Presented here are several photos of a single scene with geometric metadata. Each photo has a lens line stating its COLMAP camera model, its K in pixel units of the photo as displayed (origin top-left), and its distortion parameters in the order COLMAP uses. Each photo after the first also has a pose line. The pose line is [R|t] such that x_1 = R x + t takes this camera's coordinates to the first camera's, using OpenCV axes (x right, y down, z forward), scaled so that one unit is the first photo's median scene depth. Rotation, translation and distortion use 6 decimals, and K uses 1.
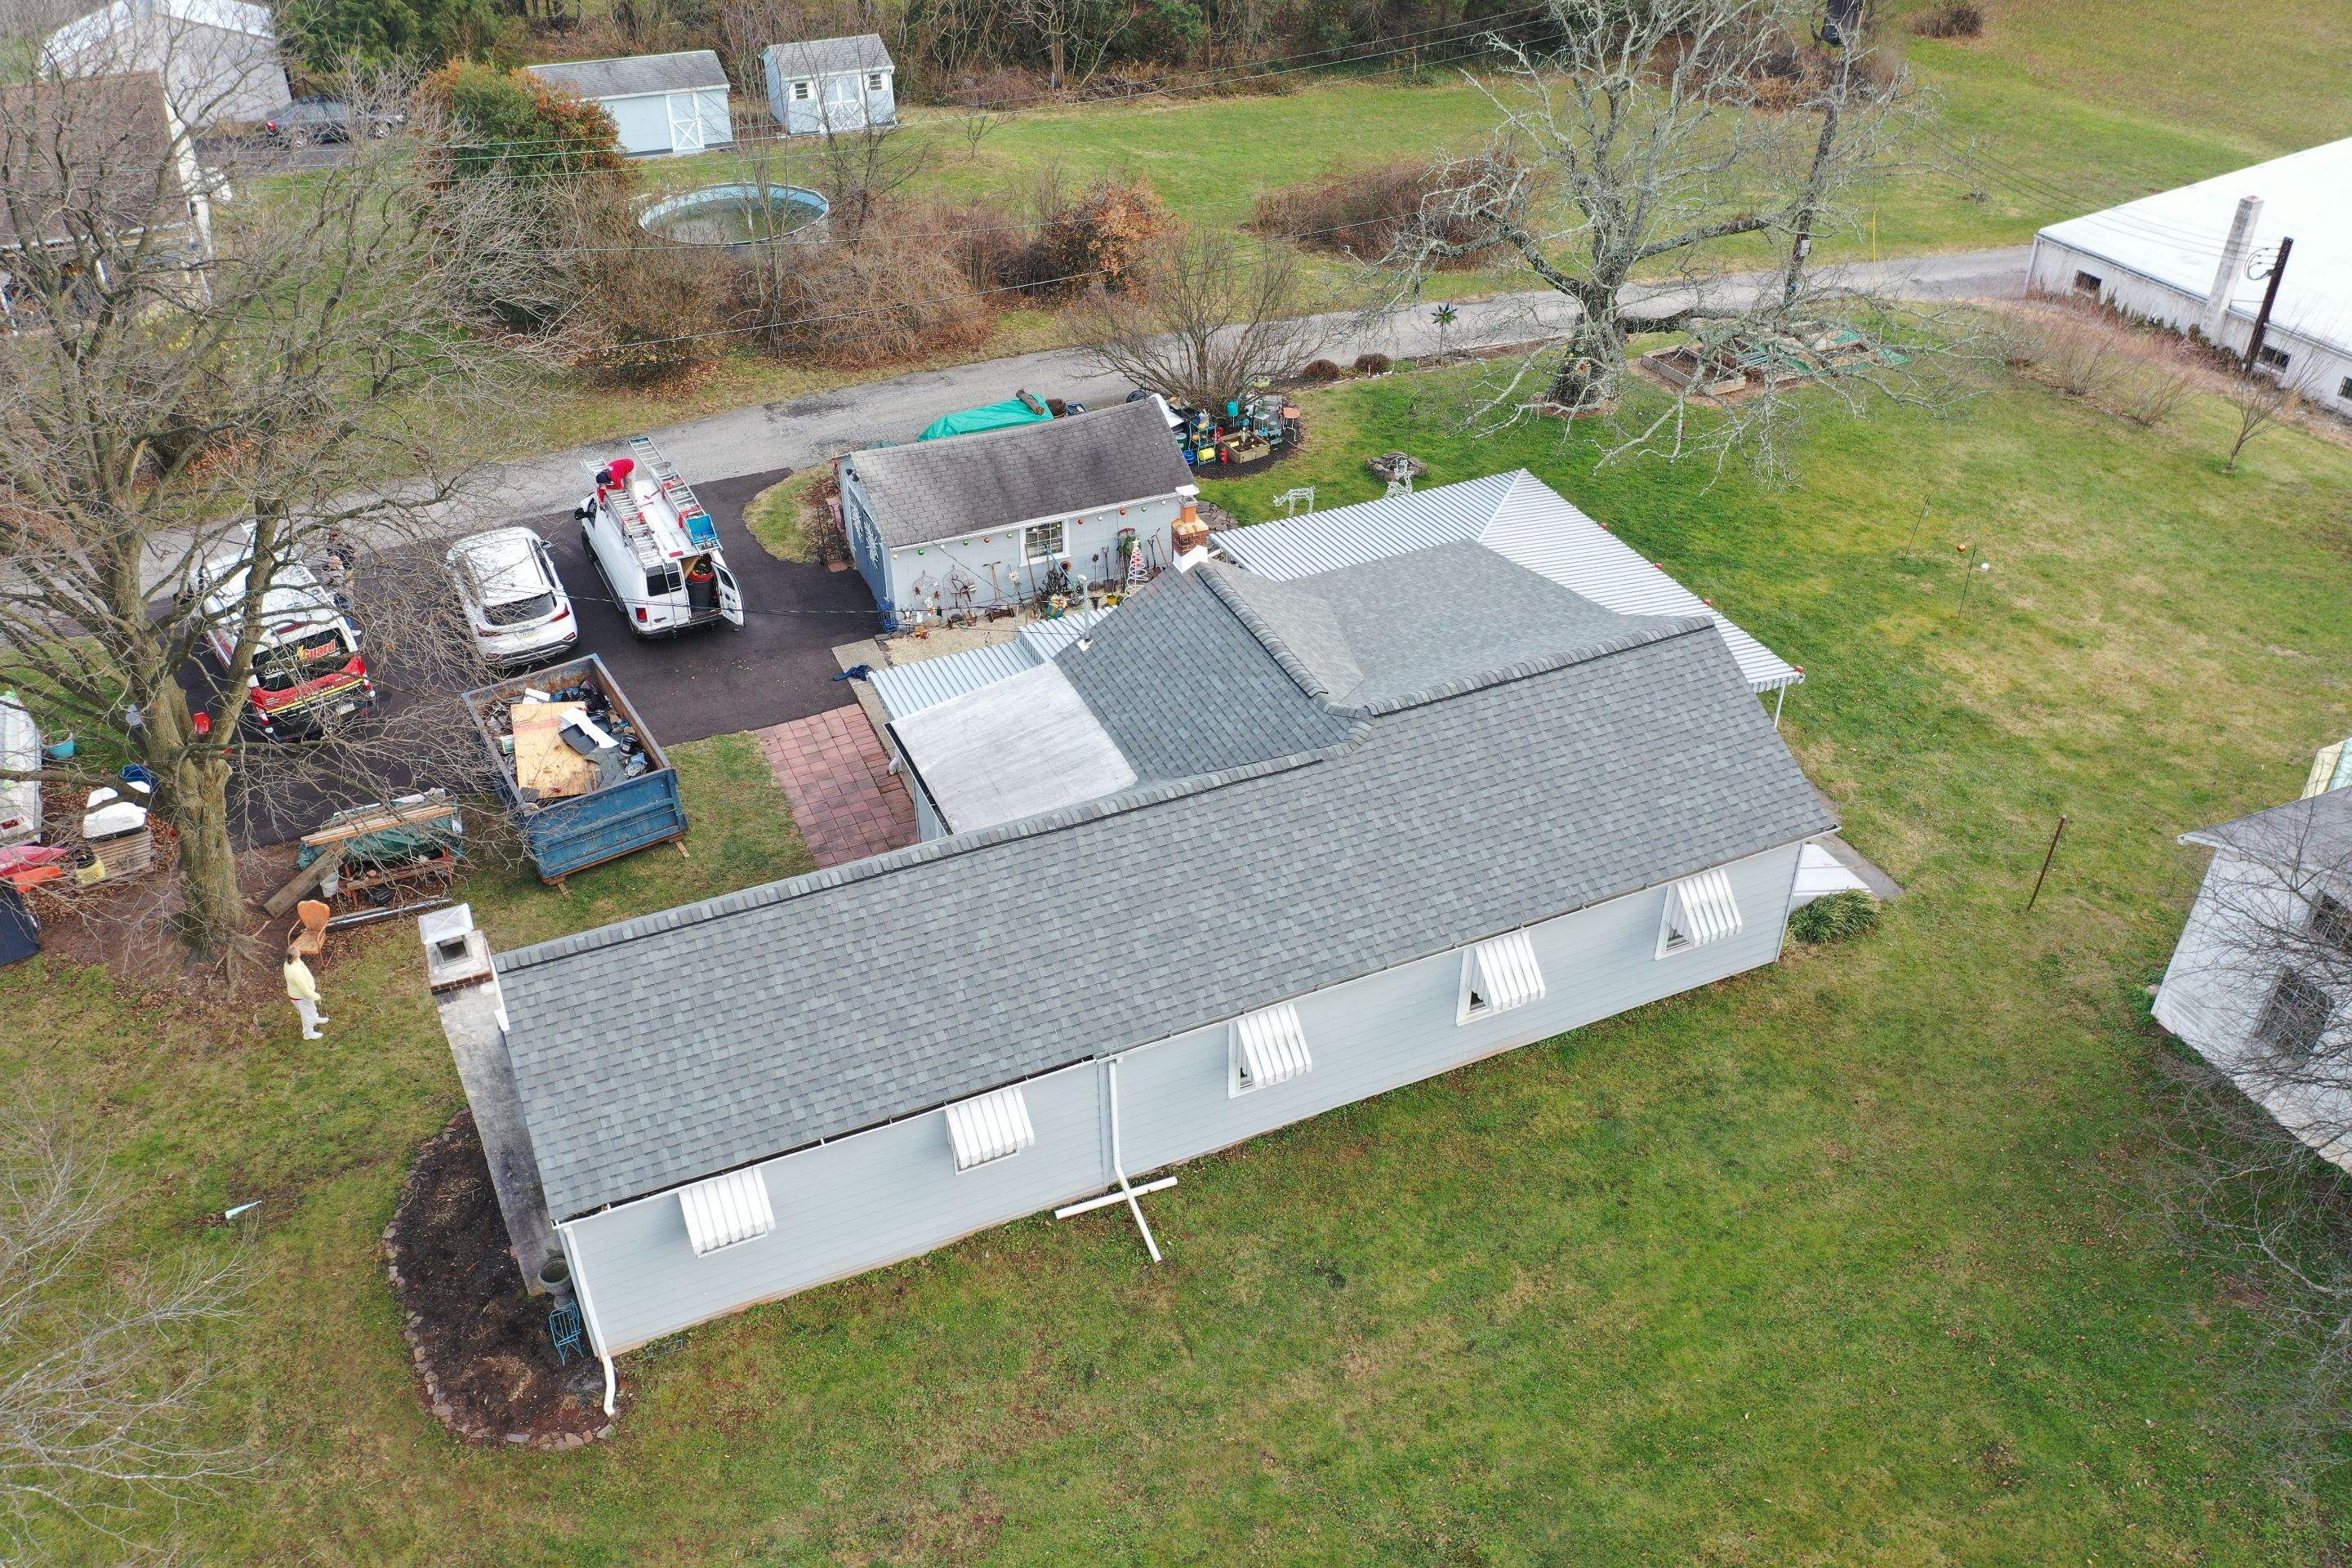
lens RADIAL K [[1898.6, 0, 1176.0], [0, 1898.6, 784.0], [0, 0, 1]] dist [0.007597, 0.002729]
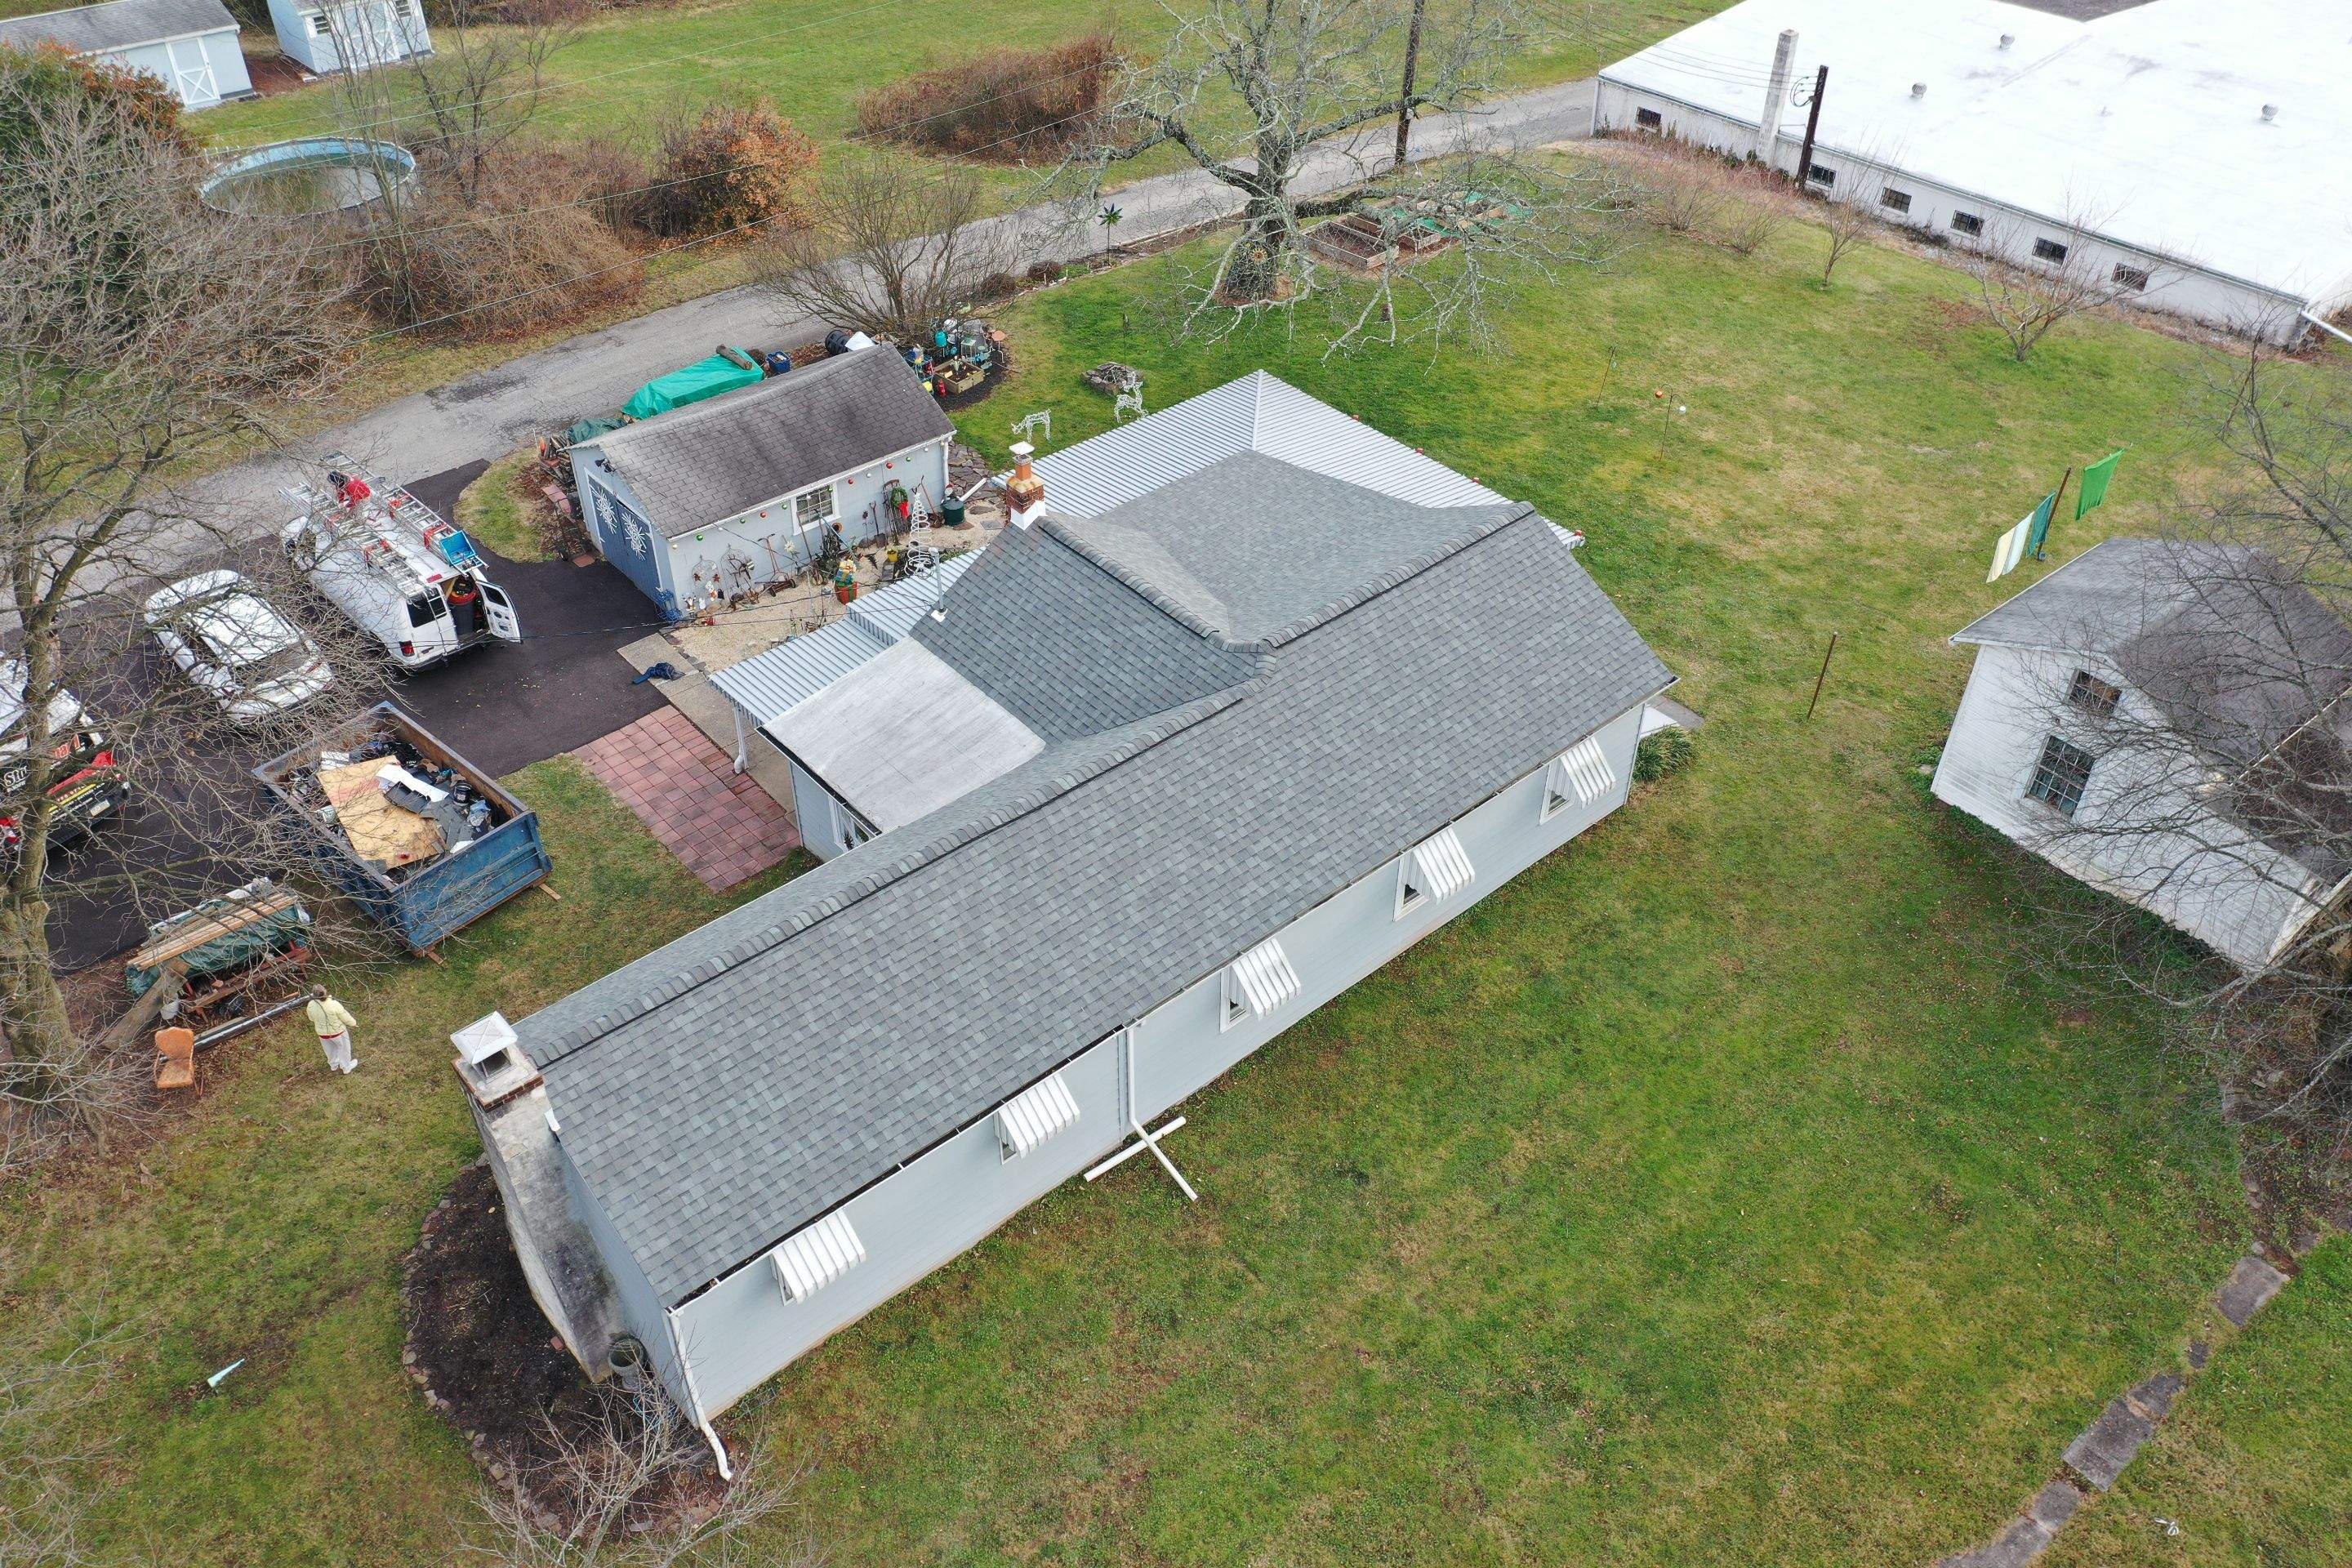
lens RADIAL K [[1898.6, 0, 1176.0], [0, 1898.6, 784.0], [0, 0, 1]] dist [0.007597, 0.002729]
pose [[0.952966, -0.178948, 0.244610, -0.201345], [0.159764, 0.982446, 0.096305, -0.066288], [-0.257549, -0.052695, 0.964827, 0.000257]]
